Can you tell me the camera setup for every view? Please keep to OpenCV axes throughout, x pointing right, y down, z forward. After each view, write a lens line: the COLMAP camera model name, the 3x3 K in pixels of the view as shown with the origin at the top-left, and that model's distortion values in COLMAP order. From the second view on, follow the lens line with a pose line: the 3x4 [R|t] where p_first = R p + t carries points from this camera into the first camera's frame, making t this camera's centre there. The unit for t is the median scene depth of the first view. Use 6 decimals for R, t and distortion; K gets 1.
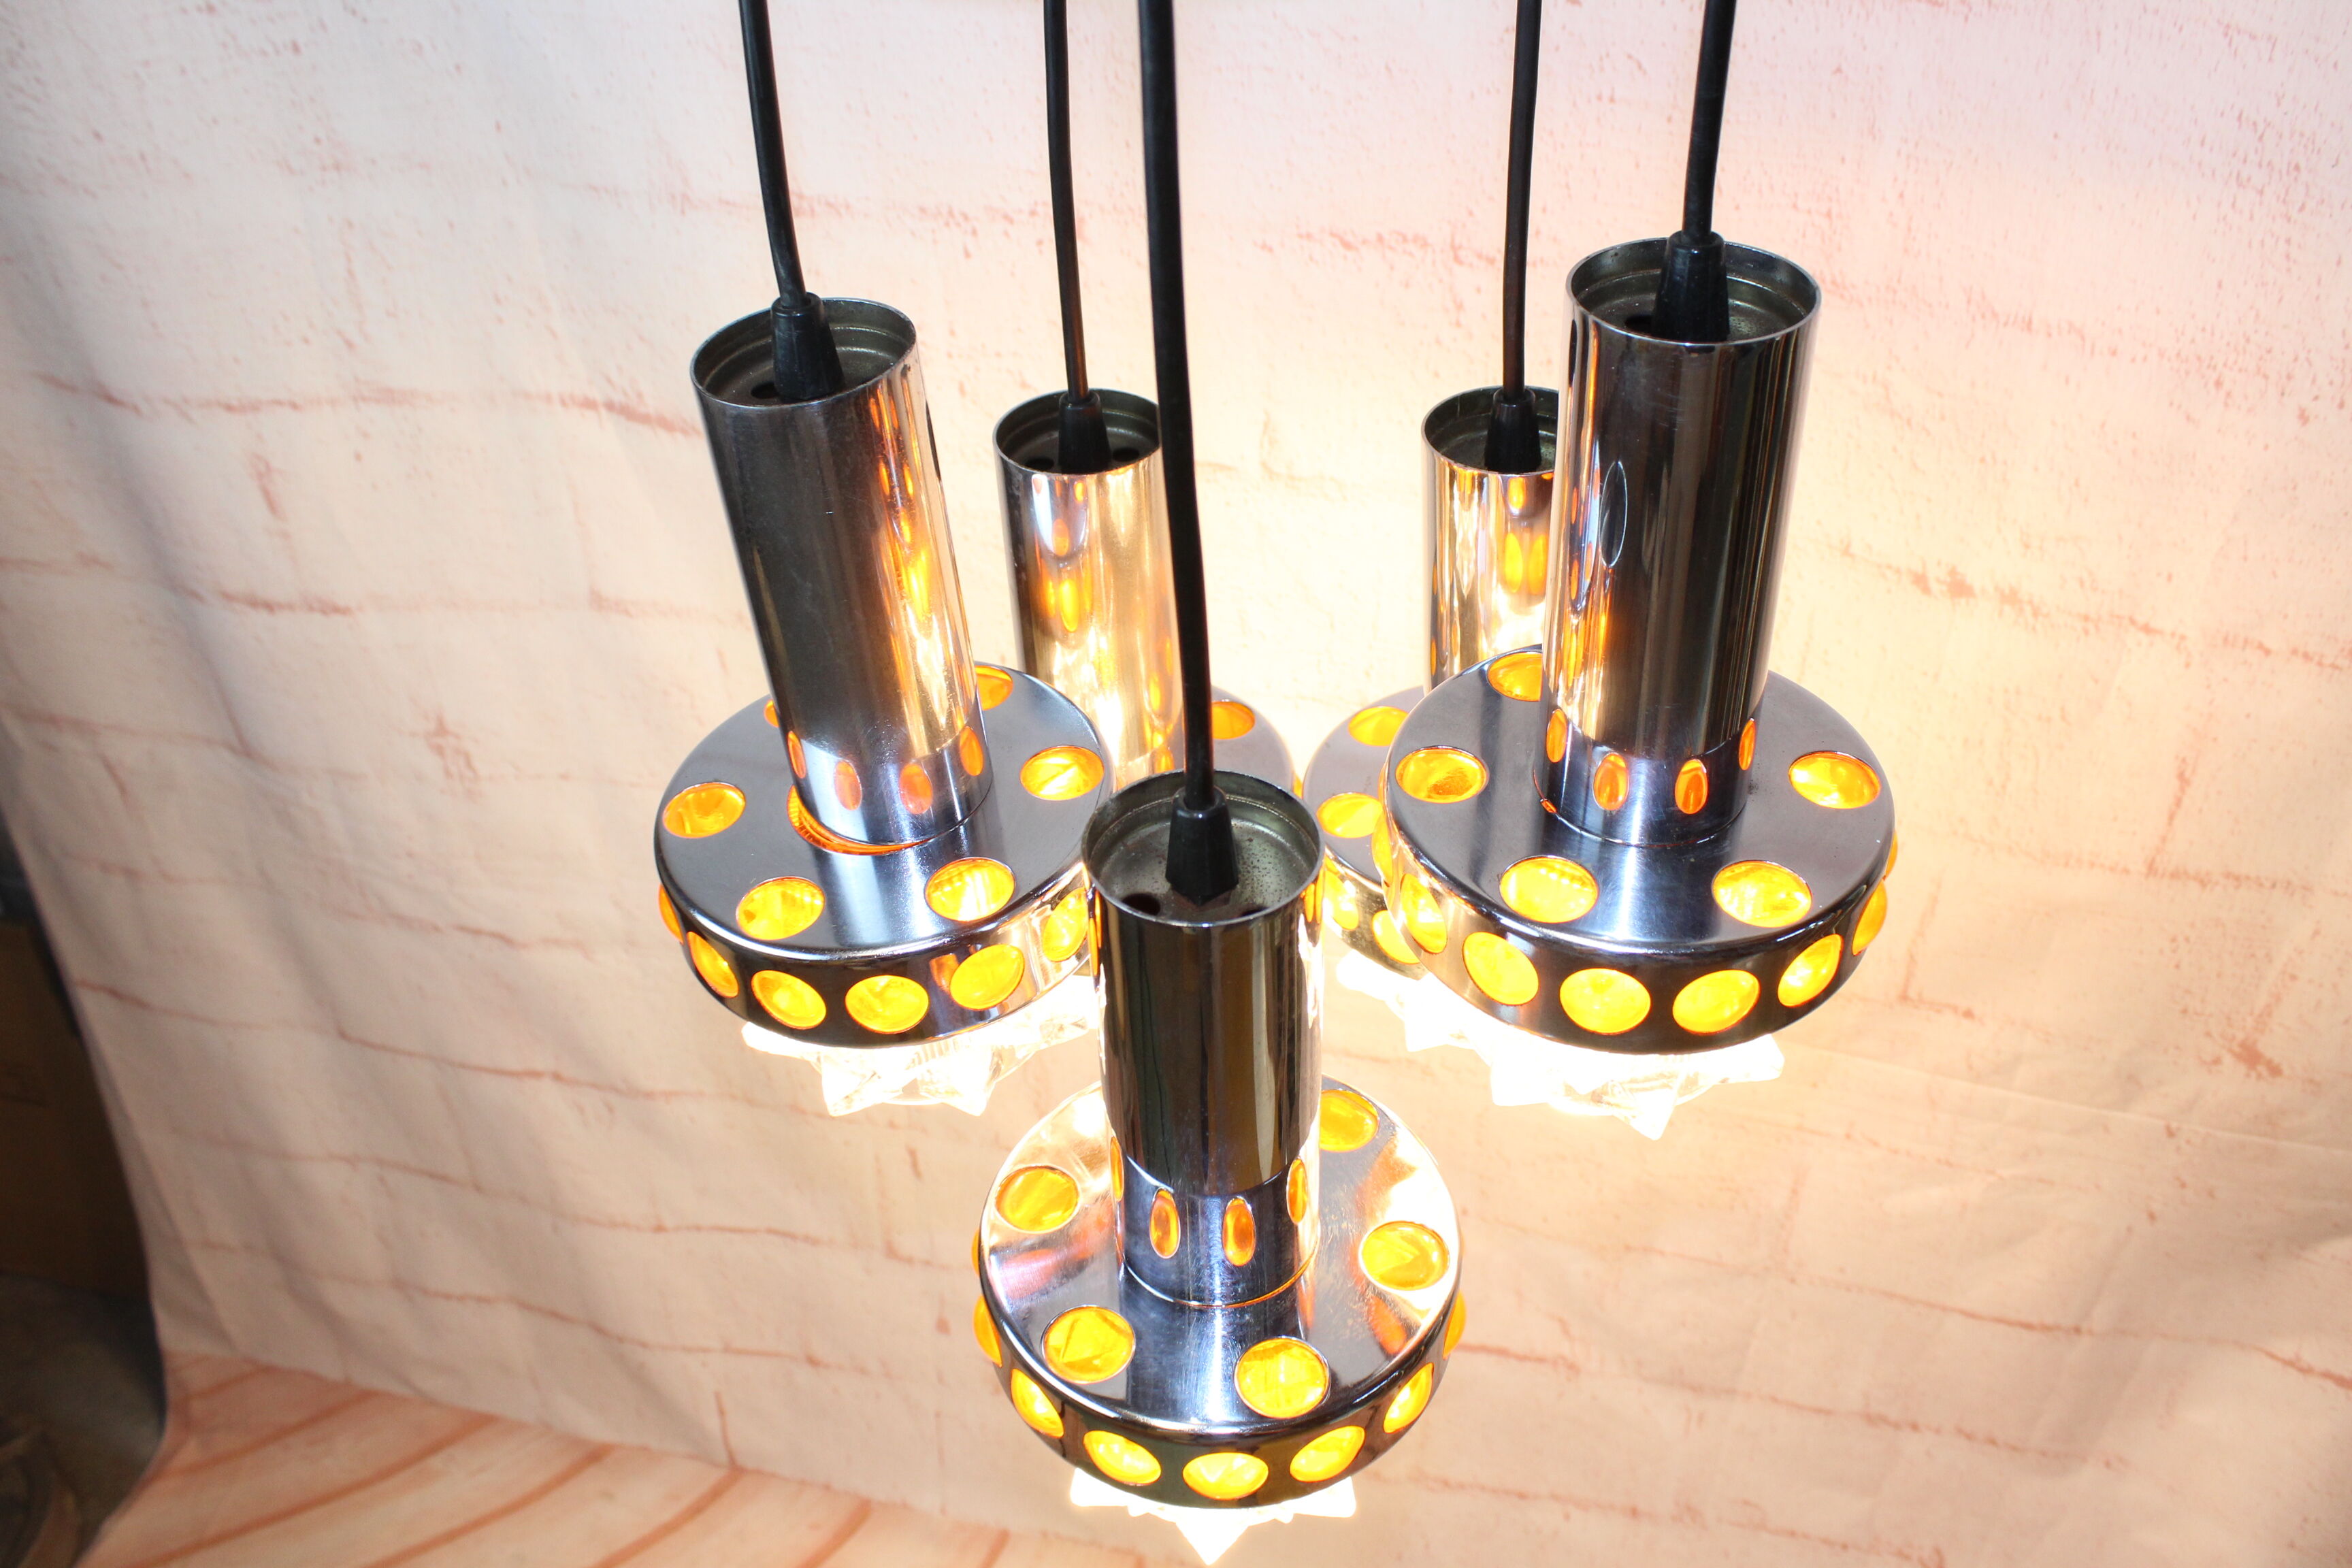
lens RADIAL K [[1916.7, 0, 1187.9], [0, 1916.7, 766.0], [0, 0, 1]] dist [-0.155472, 0.116073]
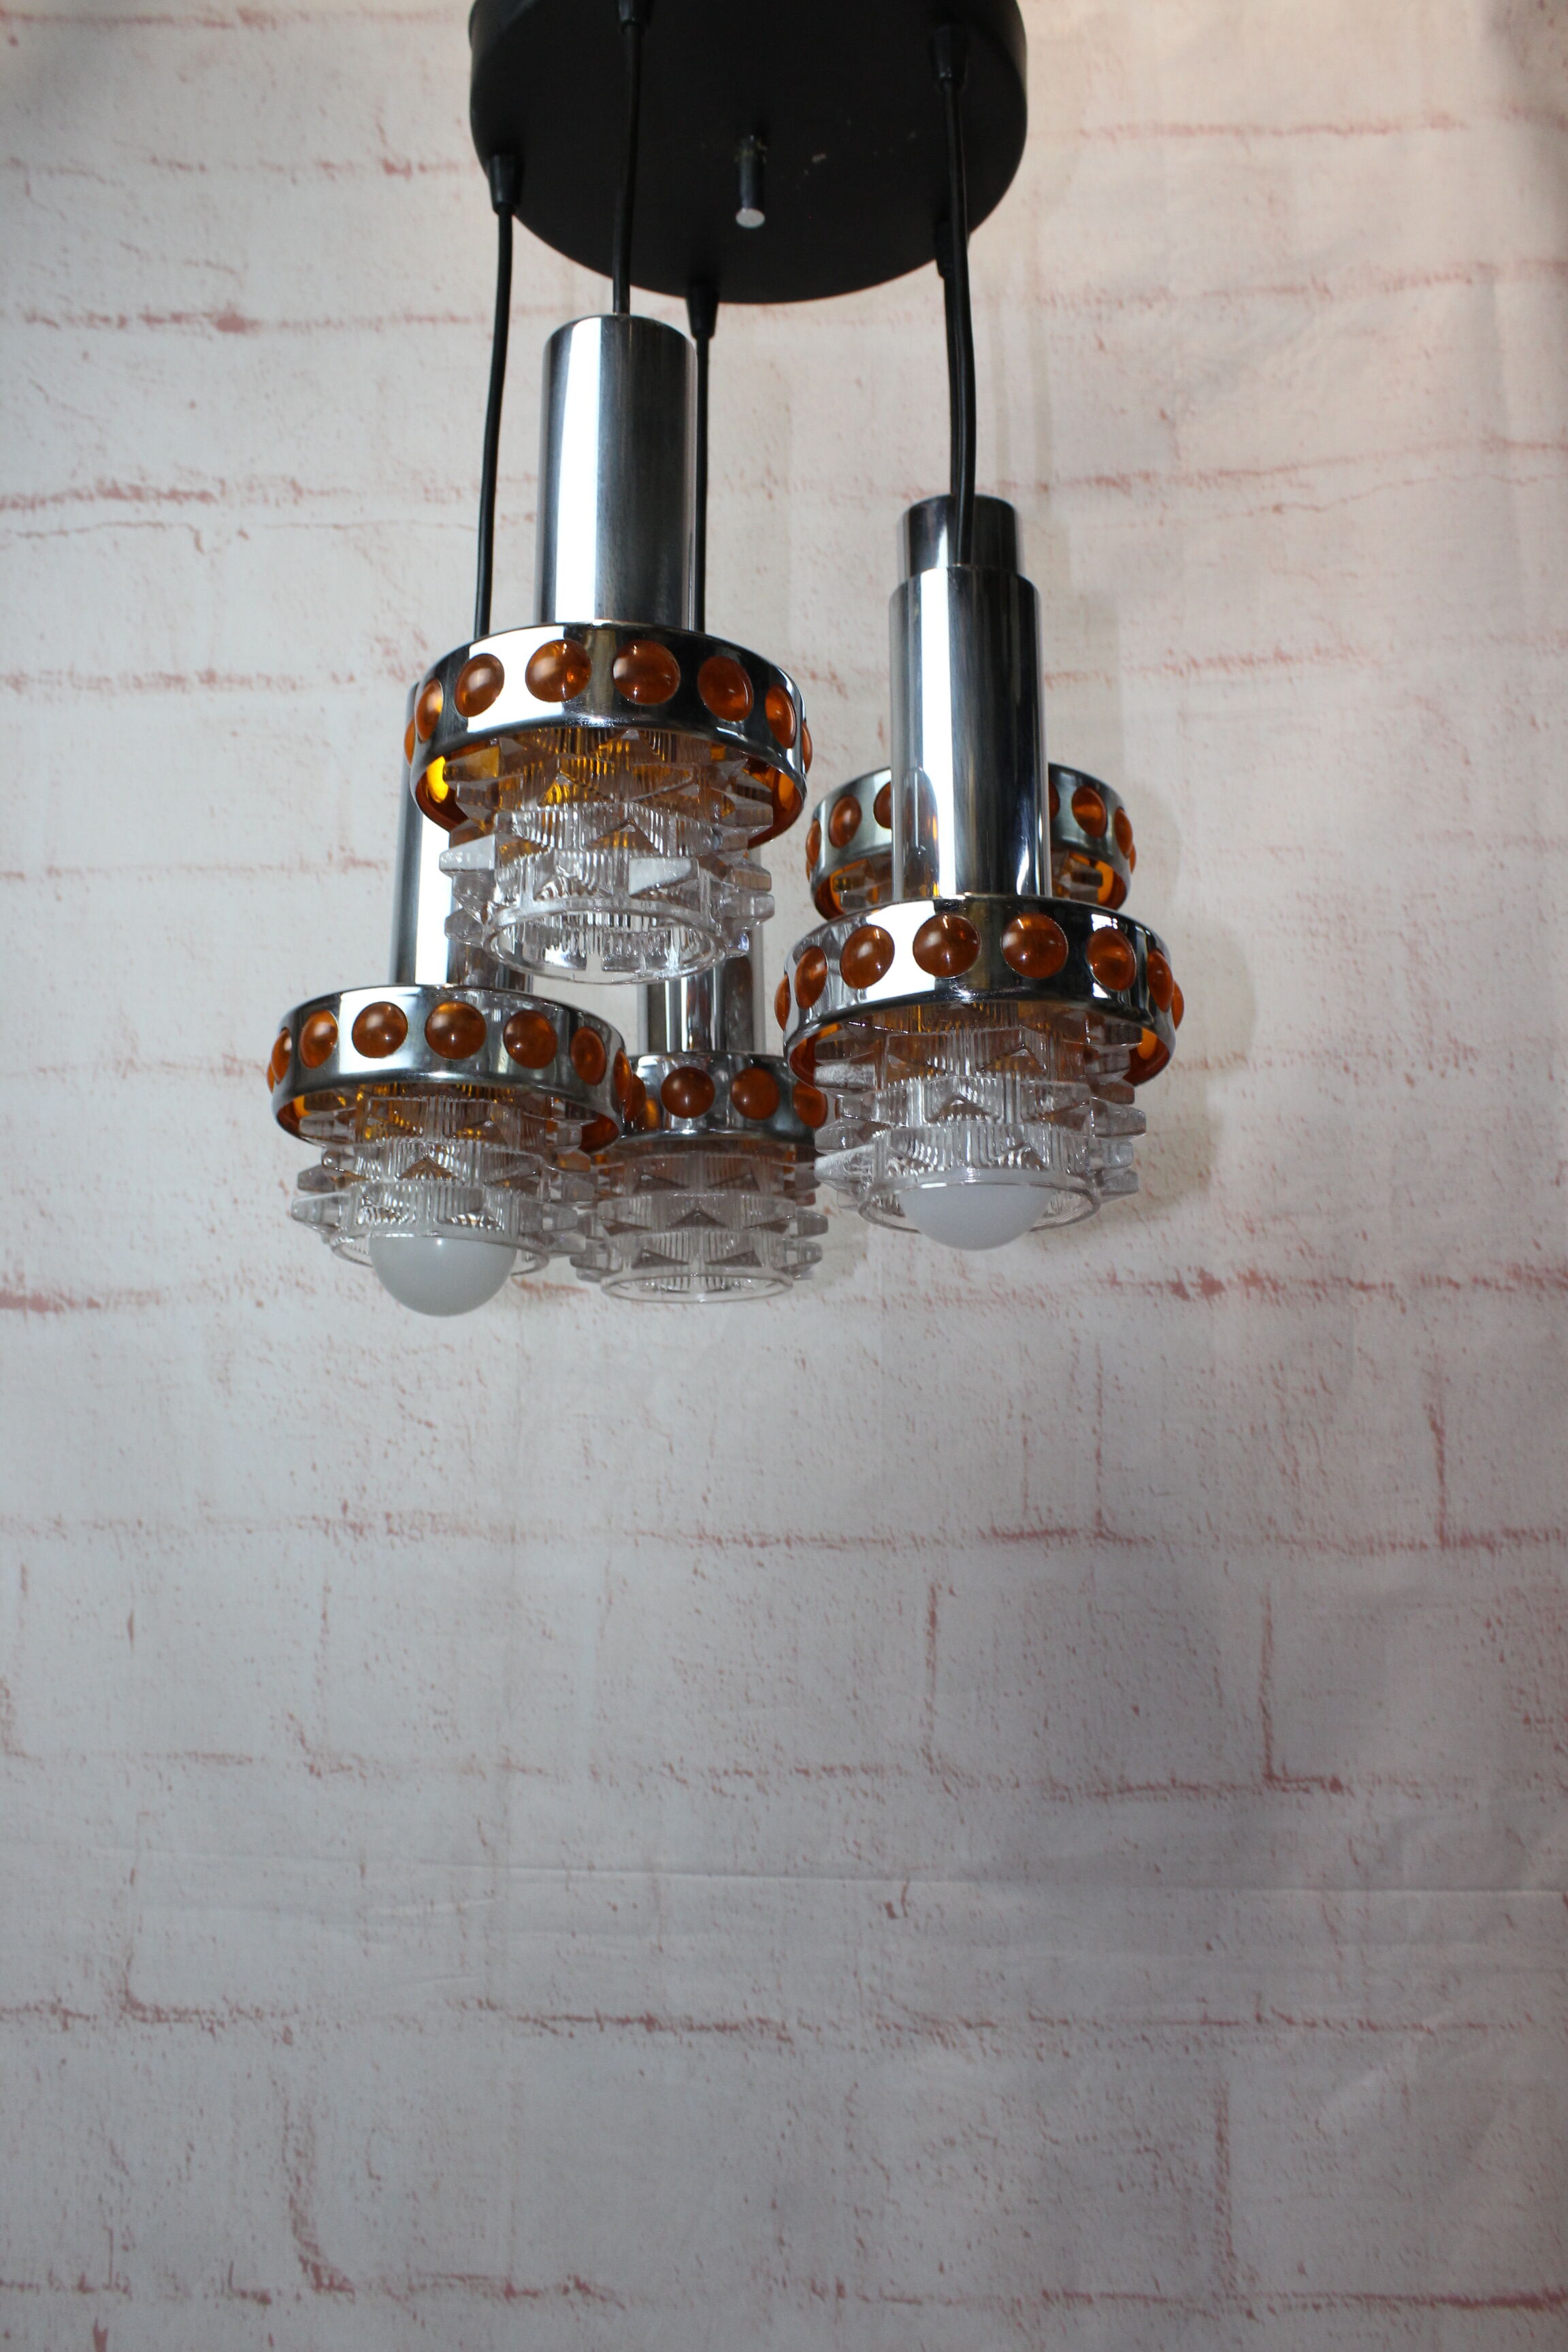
lens RADIAL K [[2037.9, 0, 778.6], [0, 2037.9, 1210.8], [0, 0, 1]] dist [-0.161187, 0.128606]
pose [[0.970215, 0.093739, 0.223373, -0.136891], [0.114828, 0.633957, -0.764796, 0.740679], [-0.213300, 0.767666, 0.604311, 0.201524]]
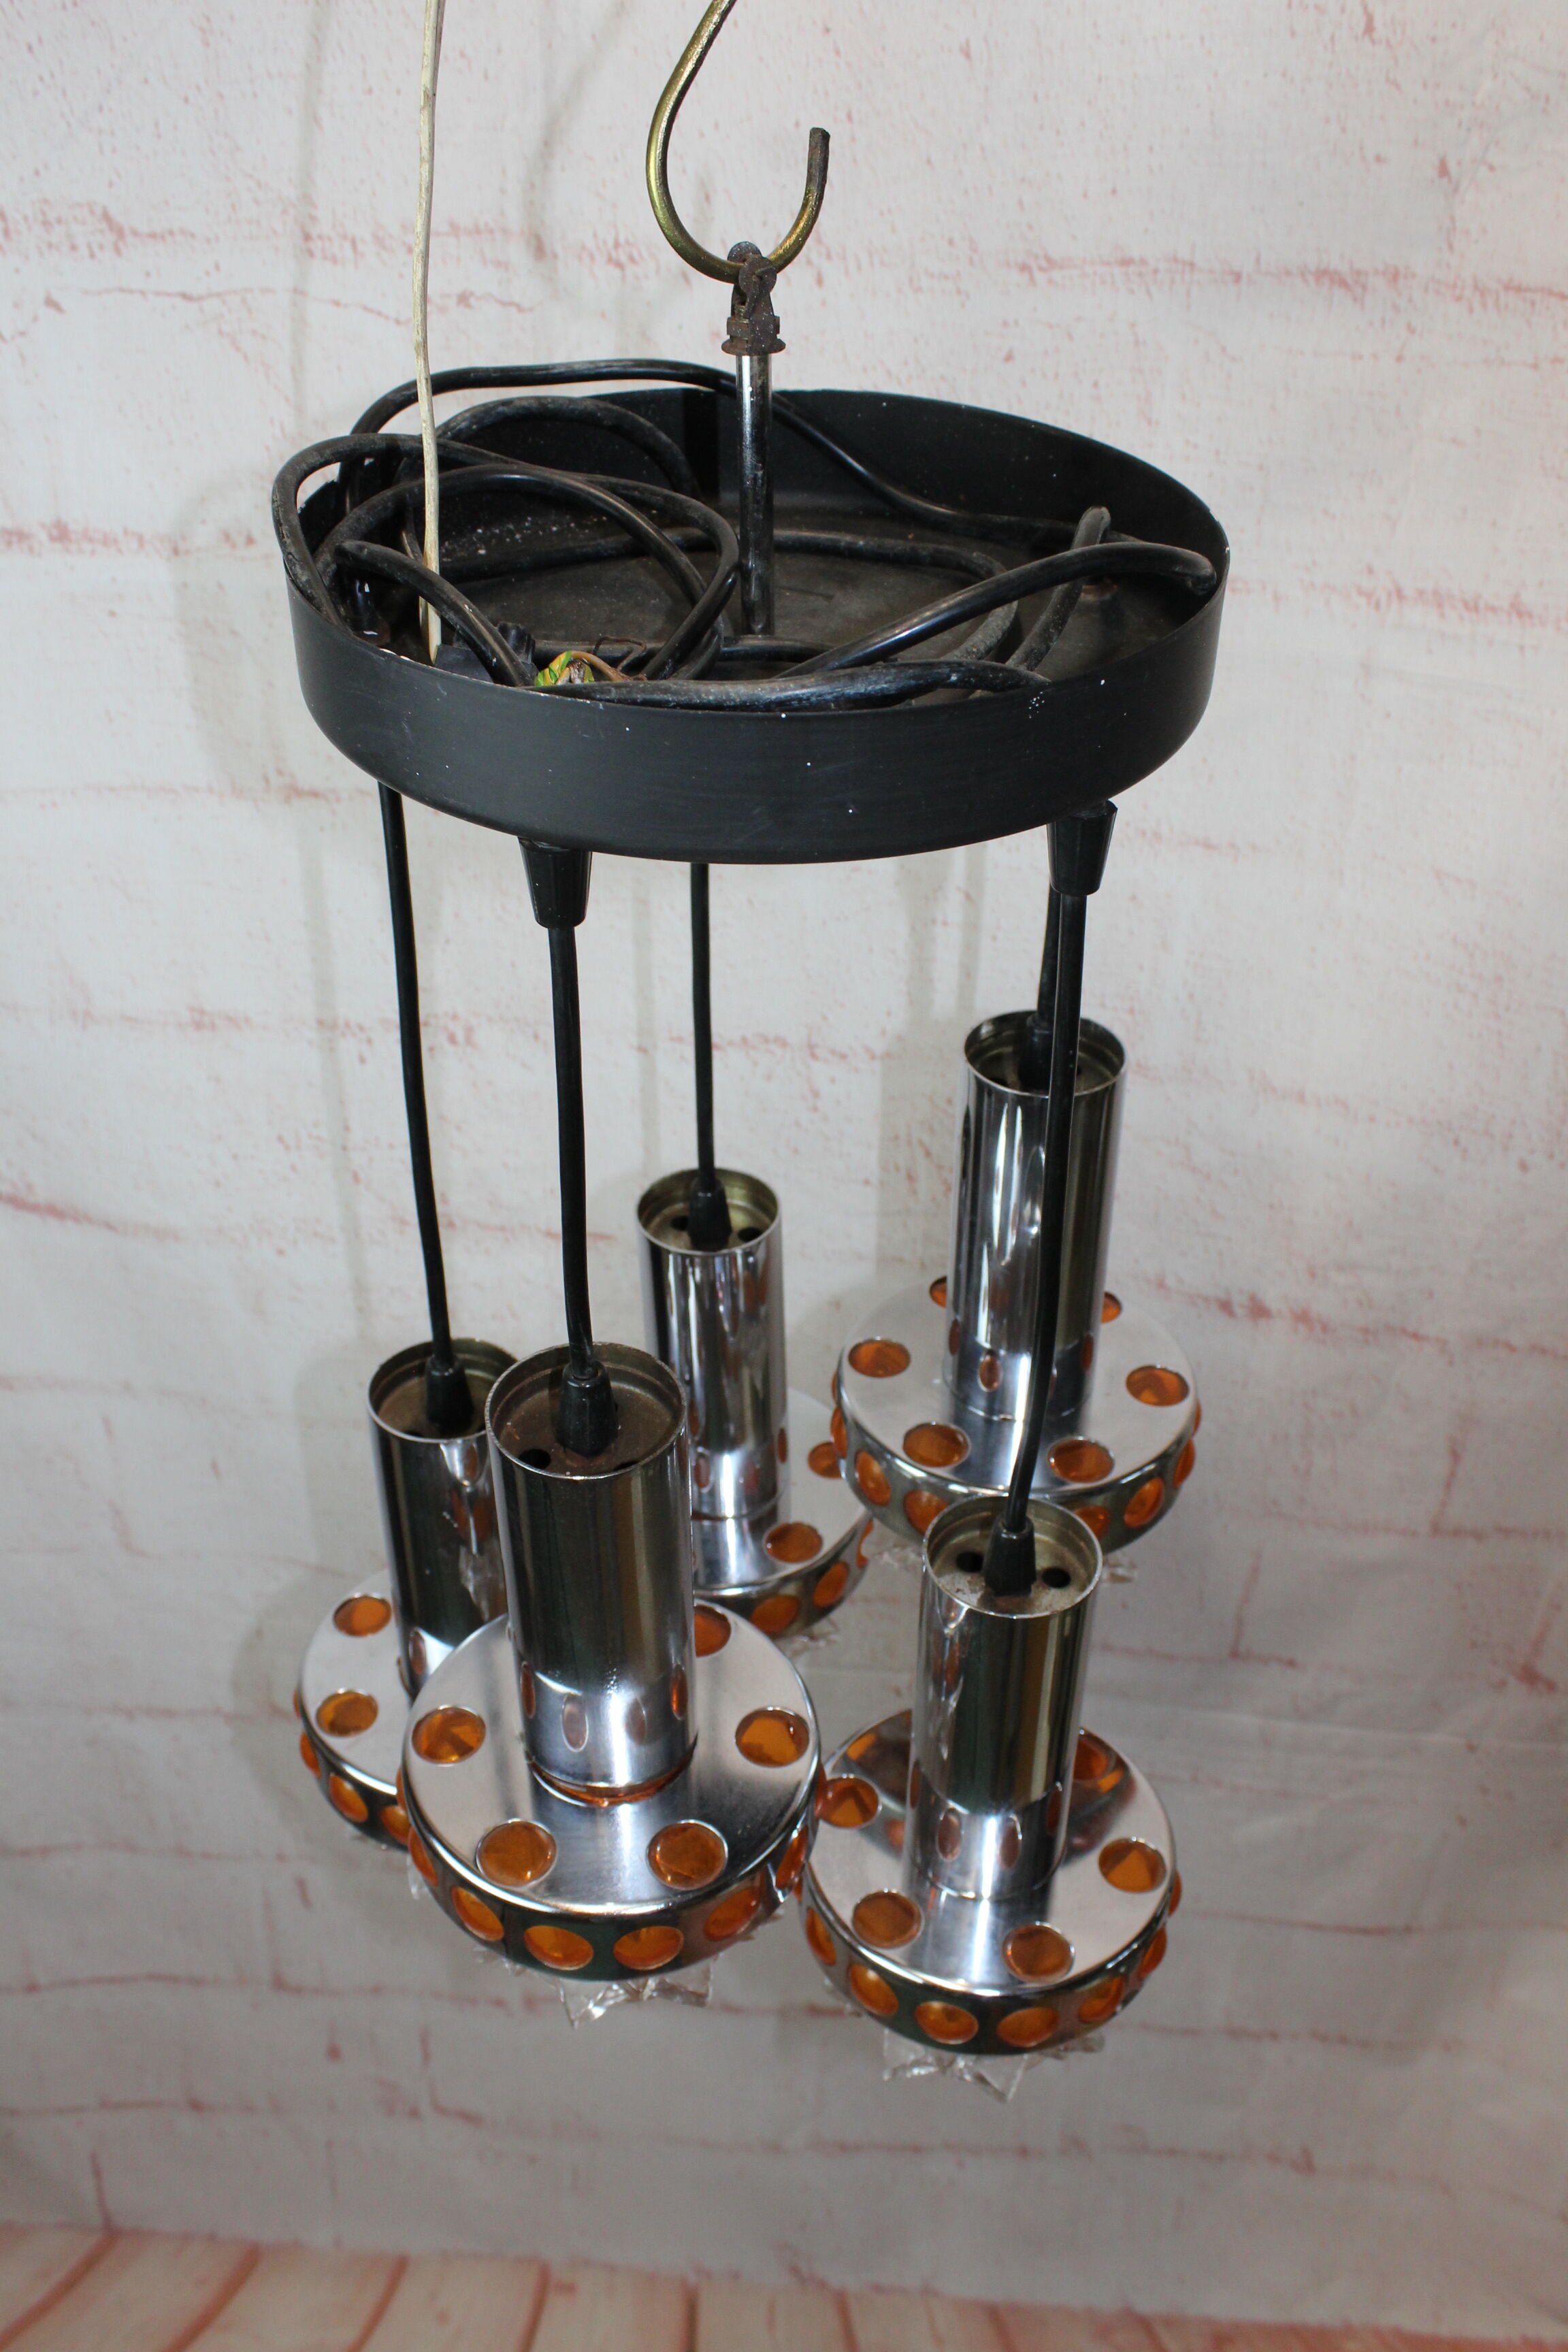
lens RADIAL K [[2037.9, 0, 803.1], [0, 2037.9, 1176.2], [0, 0, 1]] dist [-0.161187, 0.128606]
pose [[0.979703, -0.057076, 0.192158, -0.089511], [0.075020, 0.993341, -0.087434, -0.078891], [-0.185888, 0.100075, 0.977461, -0.161348]]
